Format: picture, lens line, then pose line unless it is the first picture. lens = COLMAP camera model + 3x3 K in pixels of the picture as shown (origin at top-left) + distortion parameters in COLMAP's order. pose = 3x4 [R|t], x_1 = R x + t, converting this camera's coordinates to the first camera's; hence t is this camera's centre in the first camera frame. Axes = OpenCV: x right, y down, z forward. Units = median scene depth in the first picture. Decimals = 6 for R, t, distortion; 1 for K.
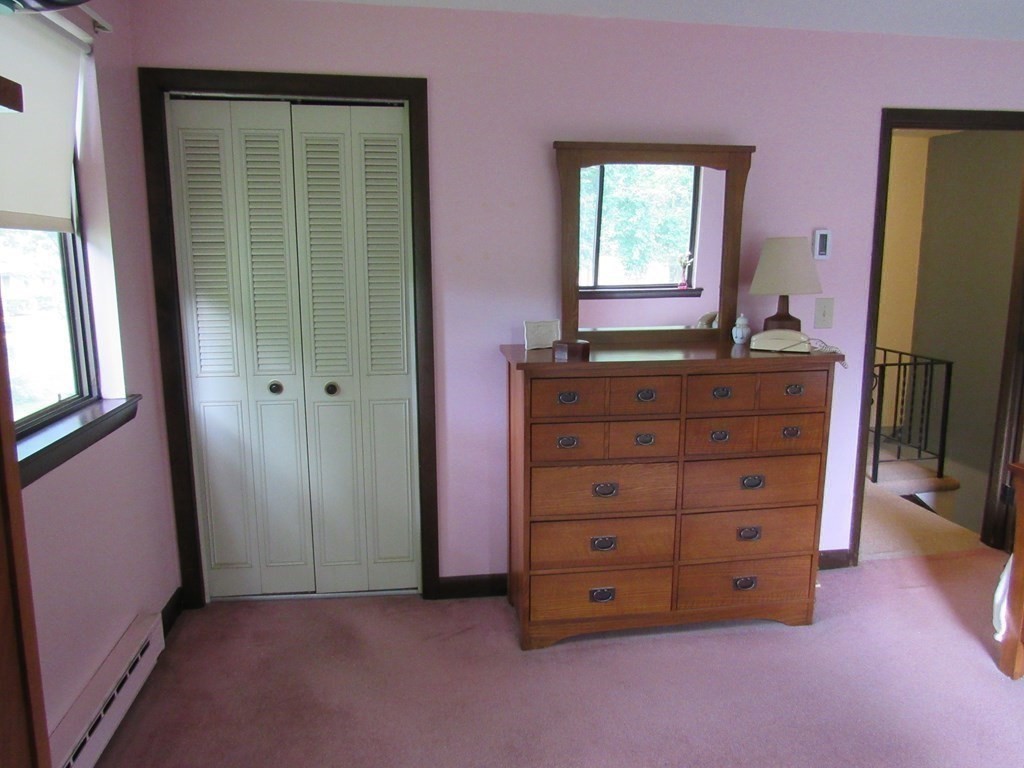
lens RADIAL K [[734.1, 0, 508.4], [0, 734.1, 386.7], [0, 0, 1]] dist [-0.041615, 0.015963]
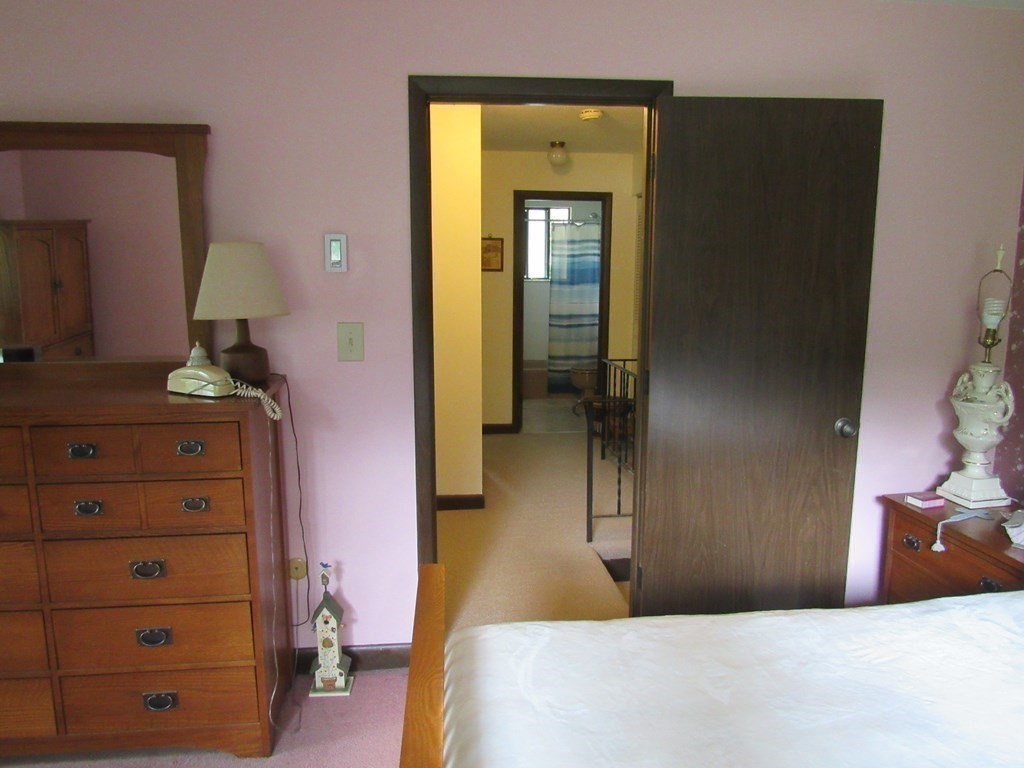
lens RADIAL K [[734.1, 0, 513.4], [0, 734.1, 386.0], [0, 0, 1]] dist [-0.041615, 0.015963]
pose [[0.999545, 0.013185, -0.027125, 0.721404], [-0.013691, 0.999734, -0.018536, -0.048017], [0.026873, 0.018899, 0.999460, 0.262916]]
